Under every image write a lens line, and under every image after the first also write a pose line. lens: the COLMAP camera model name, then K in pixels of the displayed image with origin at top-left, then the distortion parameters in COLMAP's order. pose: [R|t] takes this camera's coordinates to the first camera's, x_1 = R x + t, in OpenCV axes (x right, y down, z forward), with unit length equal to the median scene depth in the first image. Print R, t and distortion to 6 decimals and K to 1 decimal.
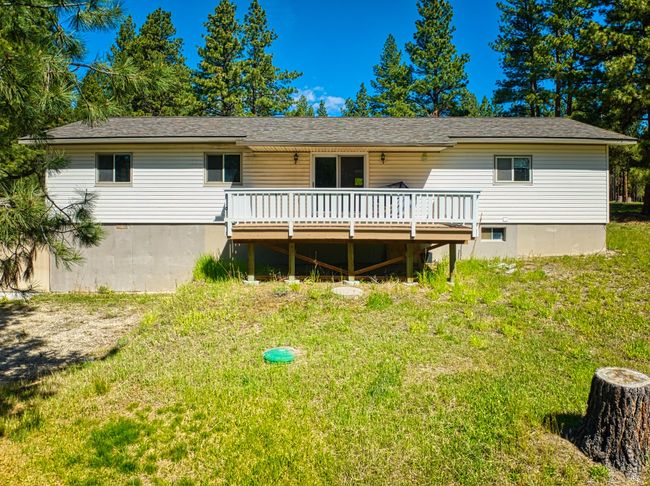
lens RADIAL K [[456.8, 0, 325.0], [0, 456.8, 243.0], [0, 0, 1]] dist [-0.007427, -0.002450]
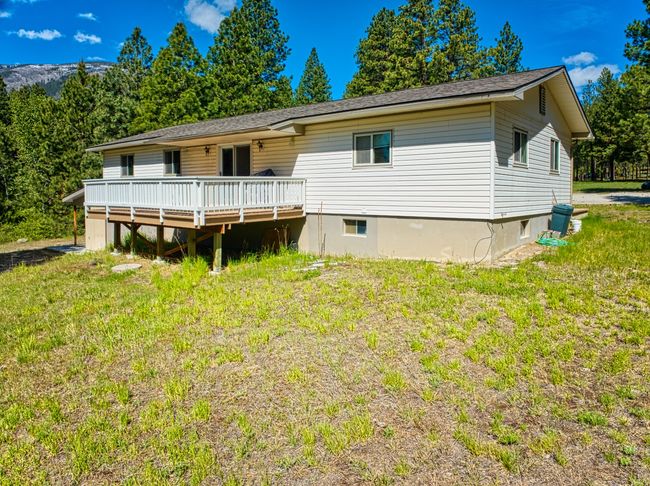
lens RADIAL K [[456.8, 0, 325.0], [0, 456.8, 243.0], [0, 0, 1]] dist [-0.007427, -0.002450]
pose [[0.776518, 0.068987, -0.626307, 0.864650], [-0.033959, 0.997126, 0.067730, -0.046685], [0.629180, -0.031324, 0.776628, 0.308517]]
